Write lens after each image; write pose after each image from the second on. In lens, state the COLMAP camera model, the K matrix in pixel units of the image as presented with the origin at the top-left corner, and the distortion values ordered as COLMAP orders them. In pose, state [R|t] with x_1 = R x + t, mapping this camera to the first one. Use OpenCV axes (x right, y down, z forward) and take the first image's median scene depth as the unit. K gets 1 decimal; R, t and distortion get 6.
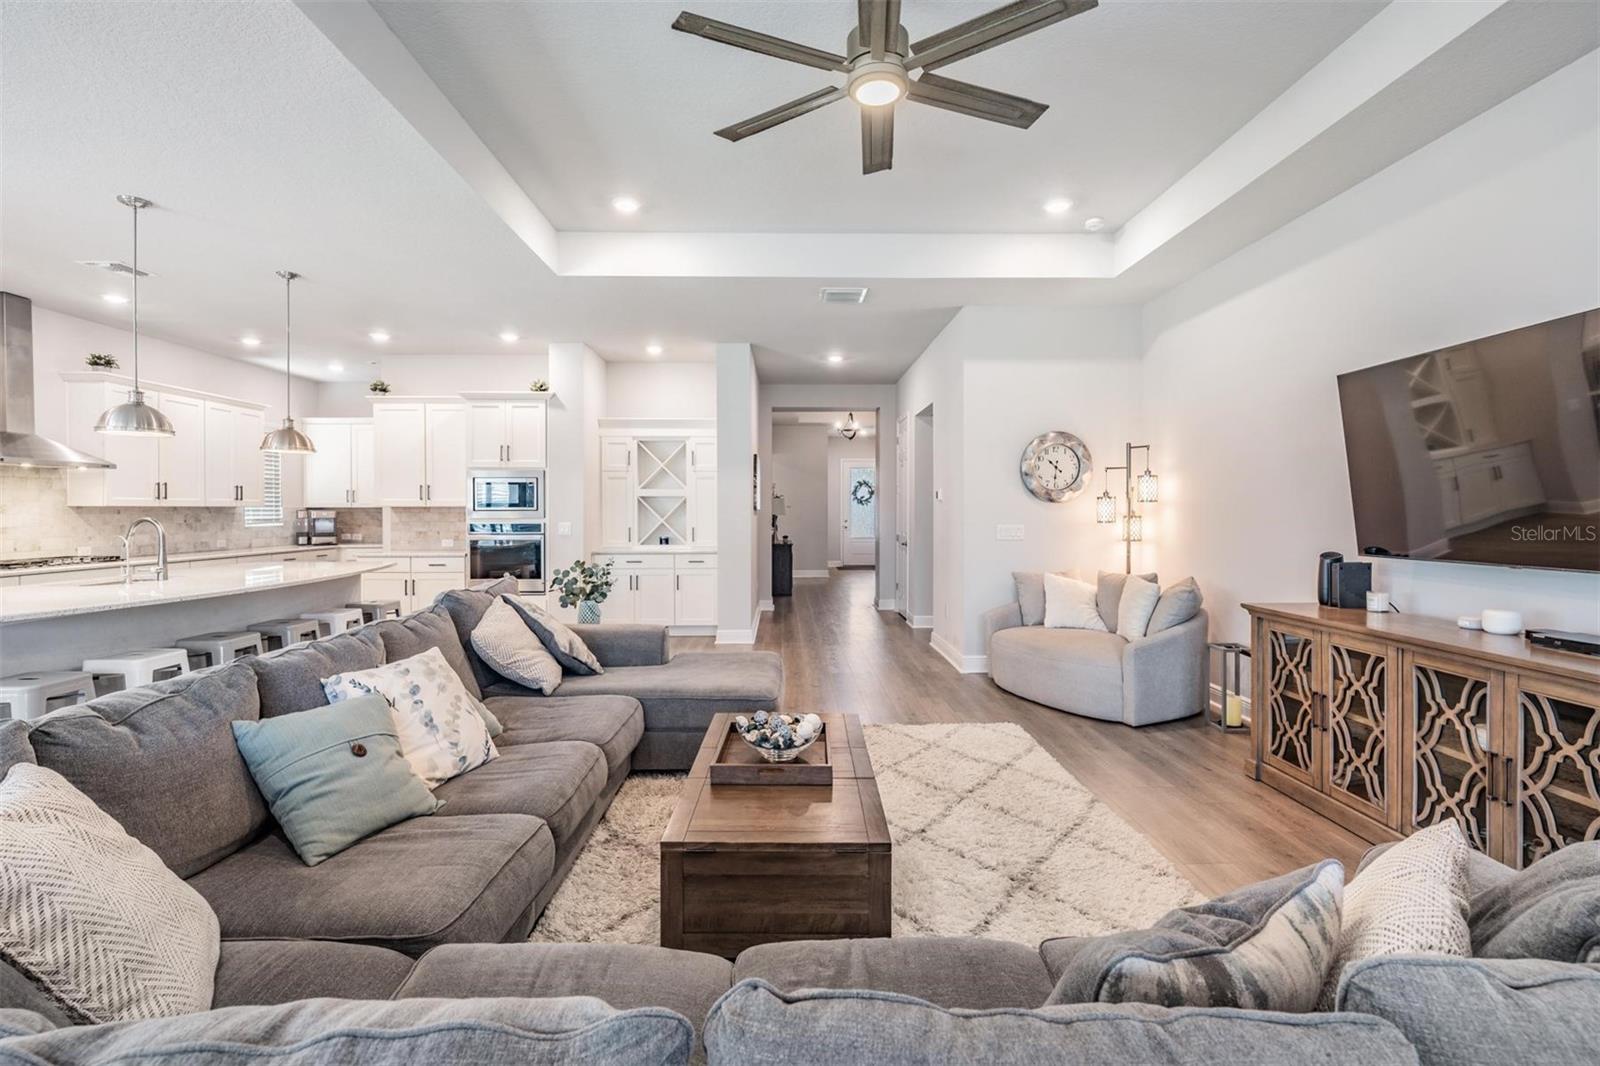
lens RADIAL K [[727.1, 0, 796.4], [0, 727.1, 517.7], [0, 0, 1]] dist [0.000307, 0.000070]
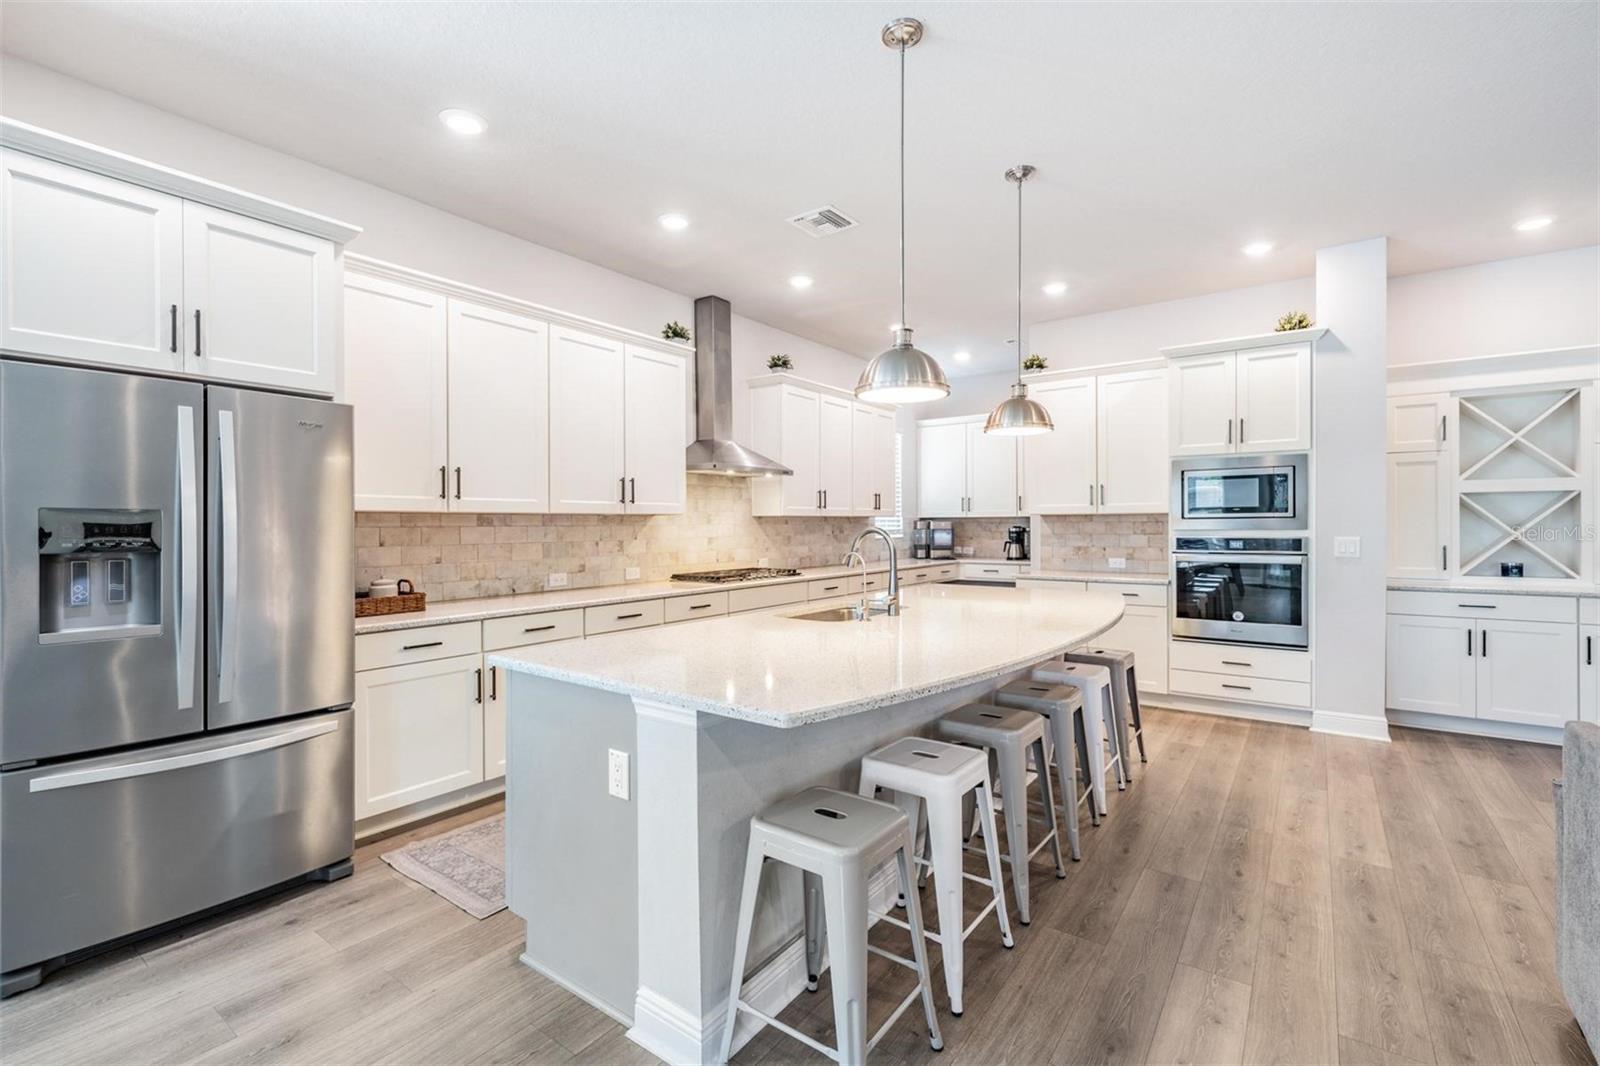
lens RADIAL K [[710.6, 0, 793.4], [0, 710.6, 526.1], [0, 0, 1]] dist [0.001092, 0.000112]
pose [[0.793886, -0.000455, -0.608066, -0.386530], [-0.002881, 0.999986, -0.004509, 0.001911], [0.608060, 0.005332, 0.793874, 0.284231]]
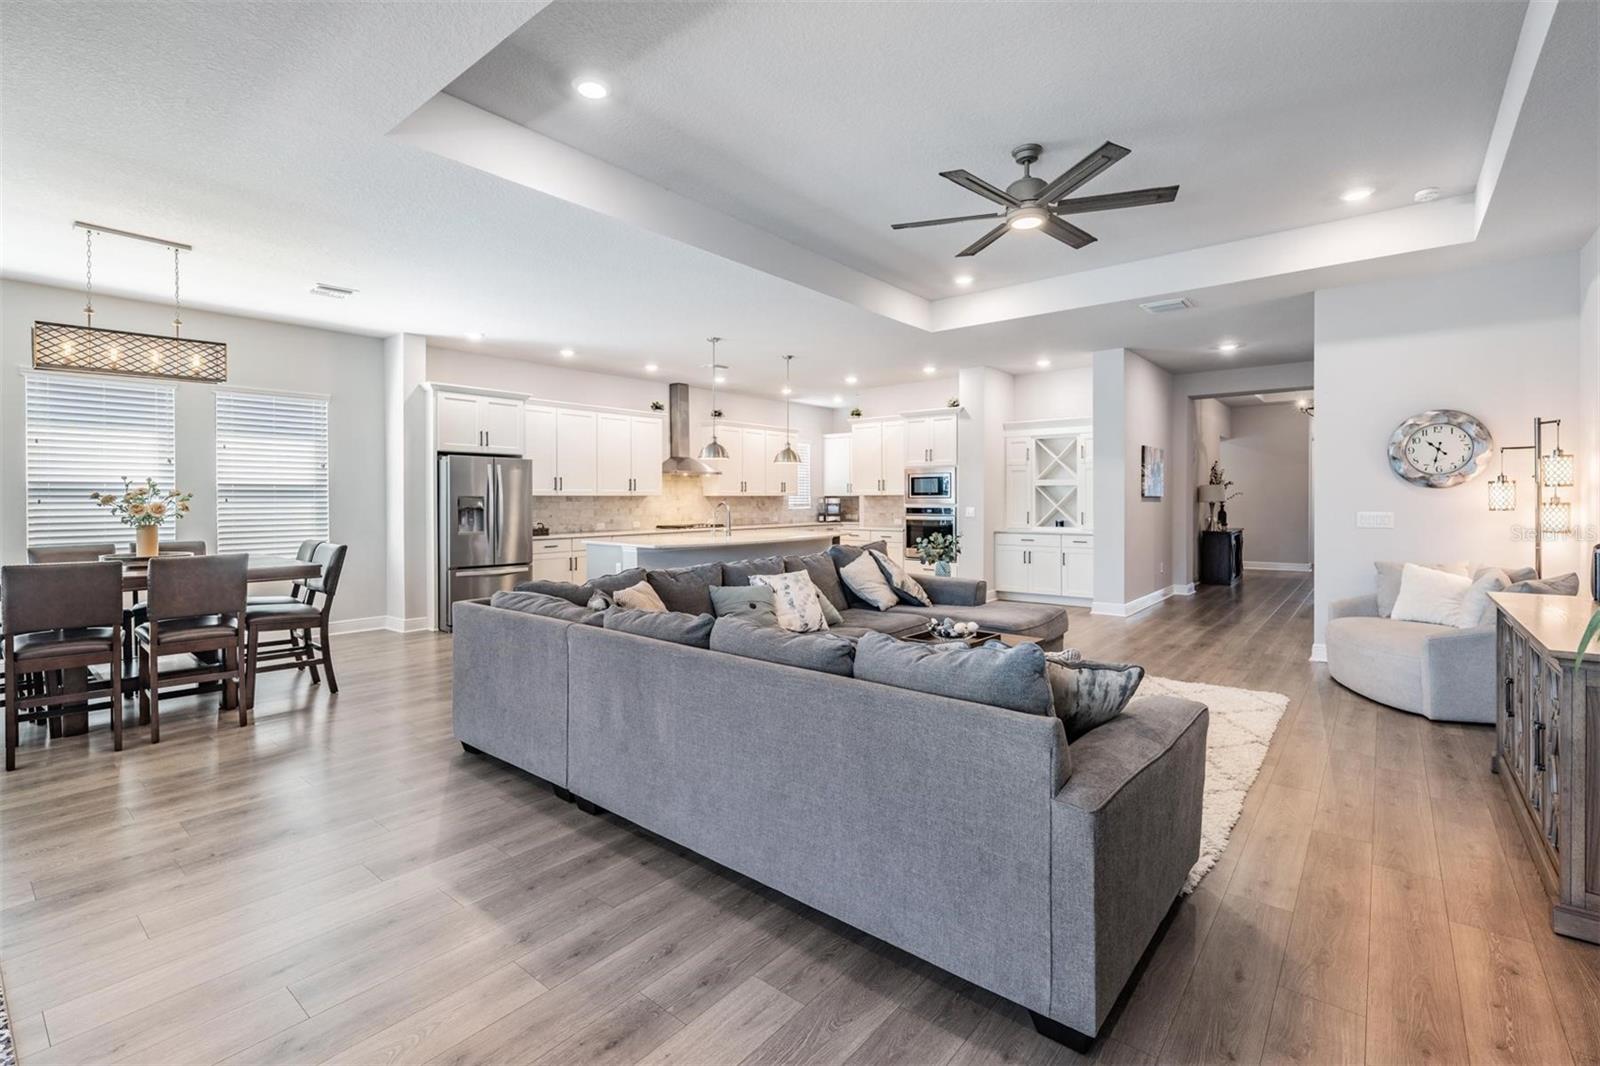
lens RADIAL K [[719.1, 0, 788.7], [0, 719.1, 503.0], [0, 0, 1]] dist [0.001431, 0.000006]
pose [[0.756697, 0.002697, -0.653760, 0.323059], [-0.004637, 0.999988, -0.001242, 0.002865], [0.653749, 0.003972, 0.756701, -0.208592]]
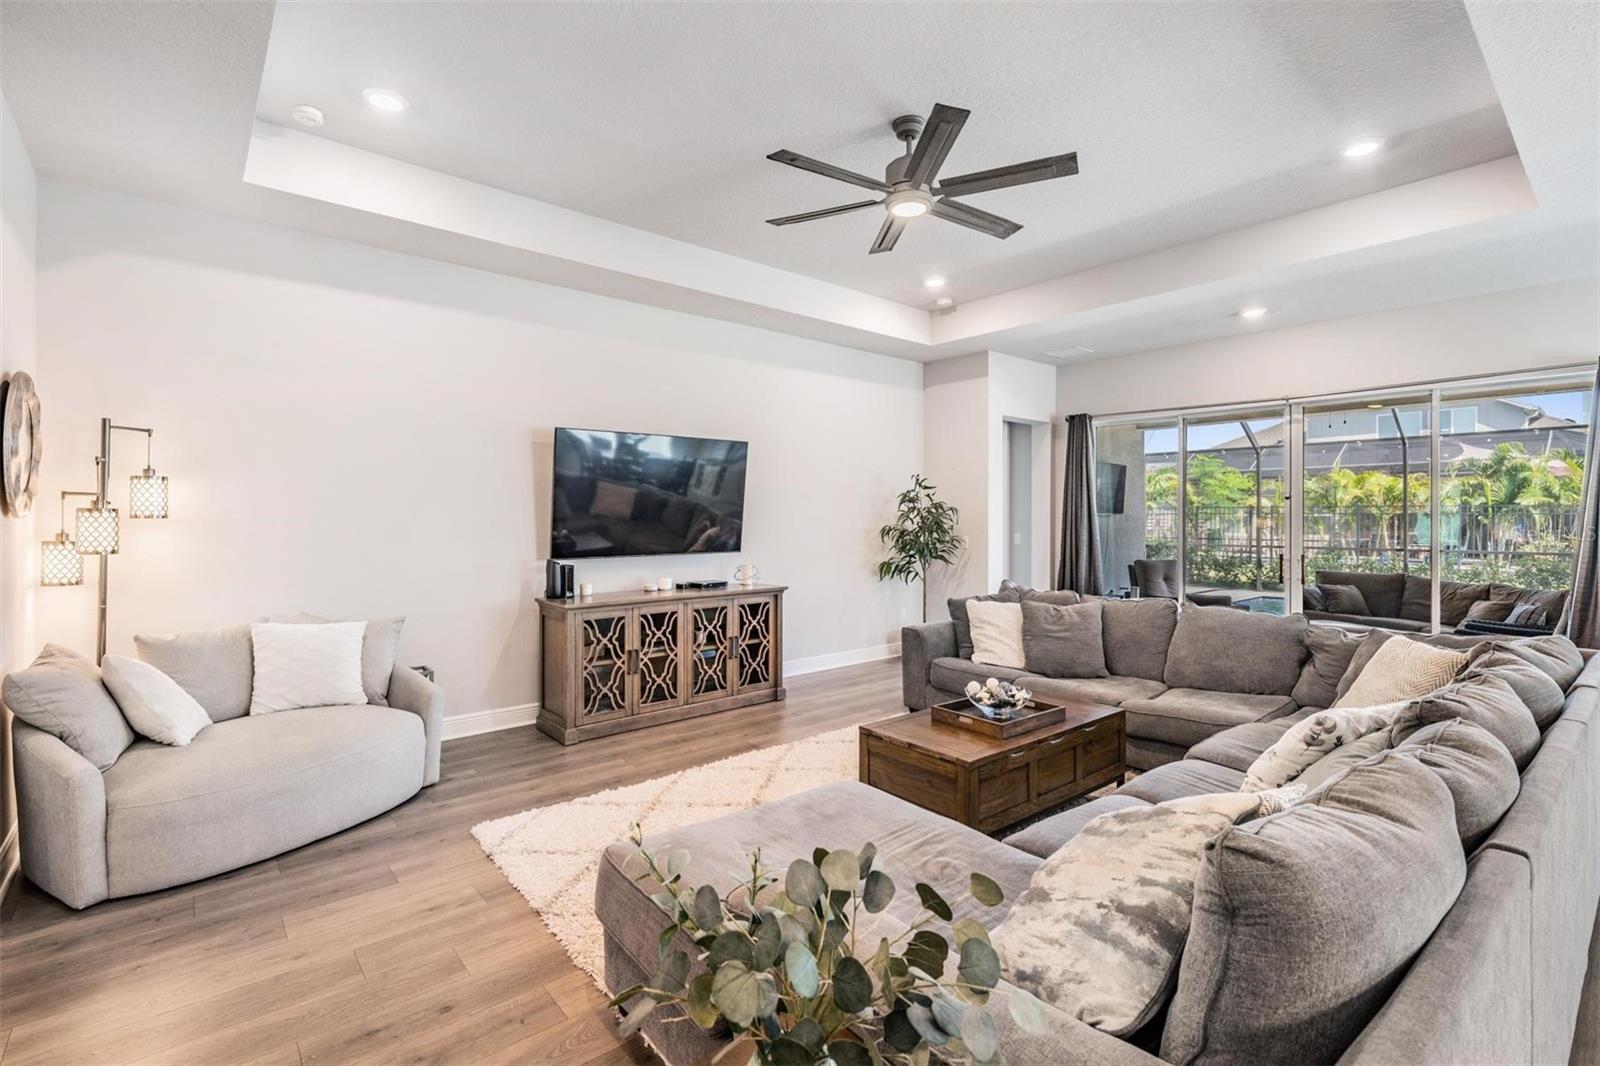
lens RADIAL K [[727.1, 0, 796.4], [0, 727.1, 517.7], [0, 0, 1]] dist [0.000307, 0.000070]
pose [[-0.632669, 0.000250, 0.774422, -0.339790], [0.008886, 0.999936, 0.006936, -0.019149], [-0.774371, 0.011269, -0.632631, 0.882811]]
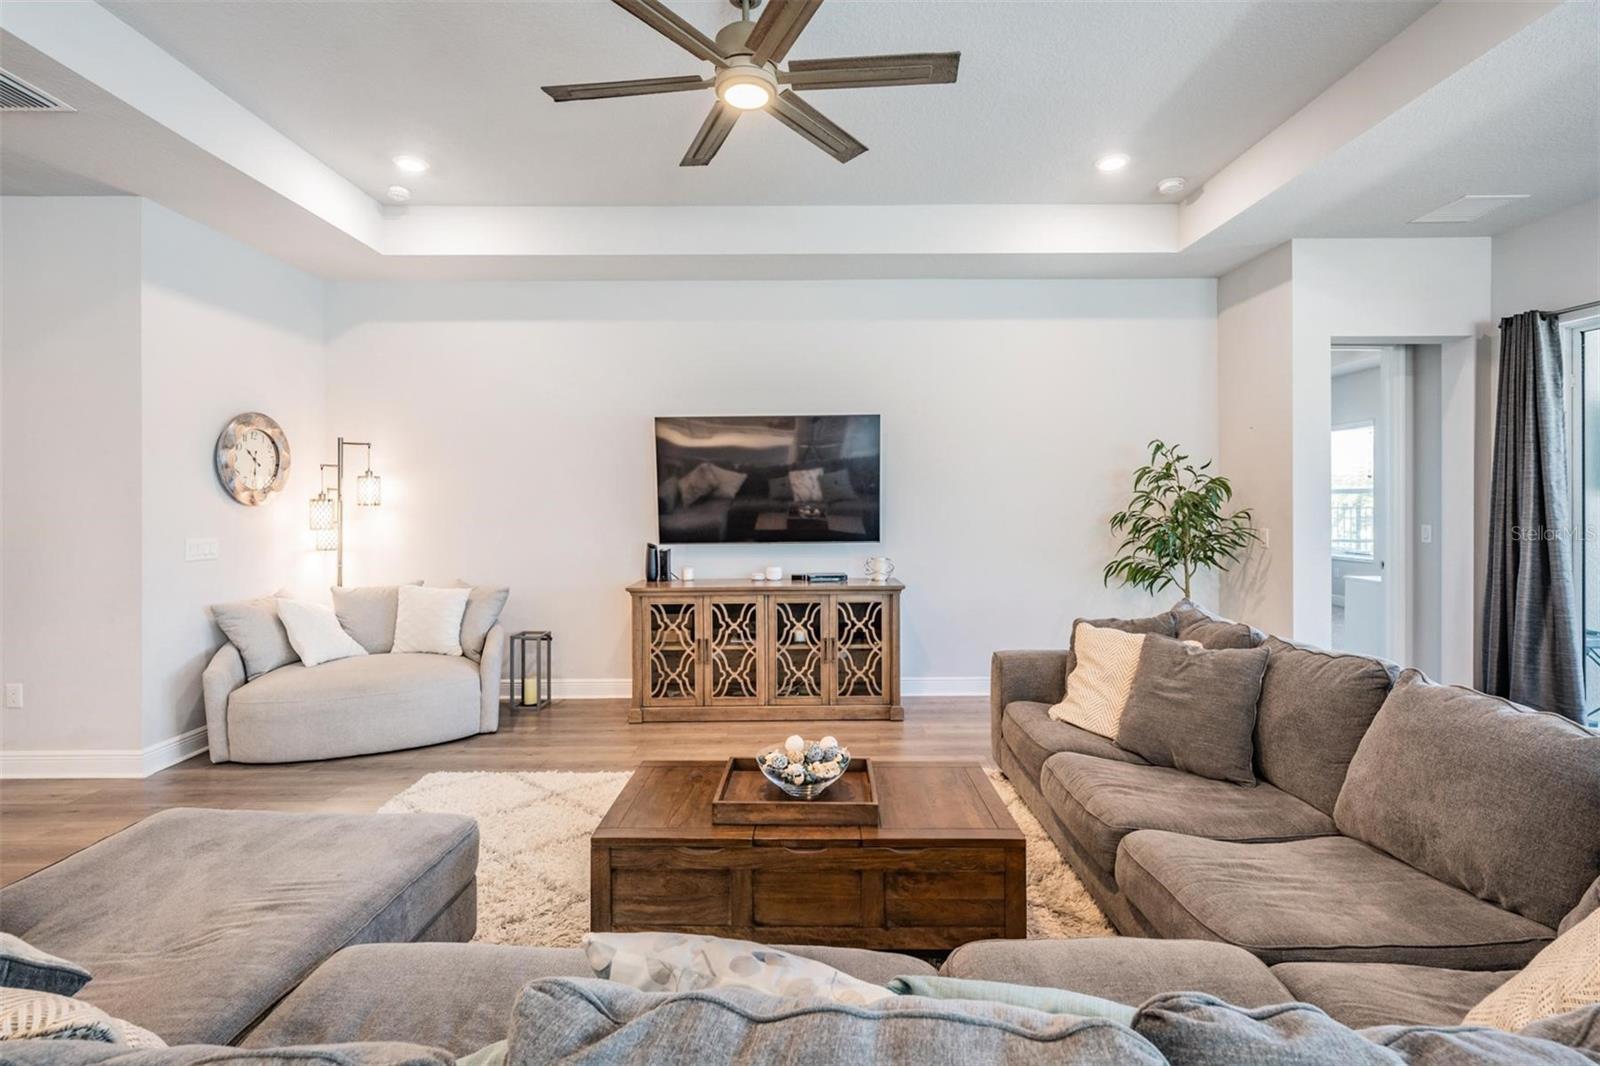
lens RADIAL K [[734.1, 0, 800.3], [0, 734.1, 502.5], [0, 0, 1]] dist [0.000655, 0.000185]
pose [[0.014973, 0.000124, 0.999888, -0.391498], [0.016684, 0.999861, -0.000374, -0.014282], [-0.999749, 0.016688, 0.014969, 0.409313]]
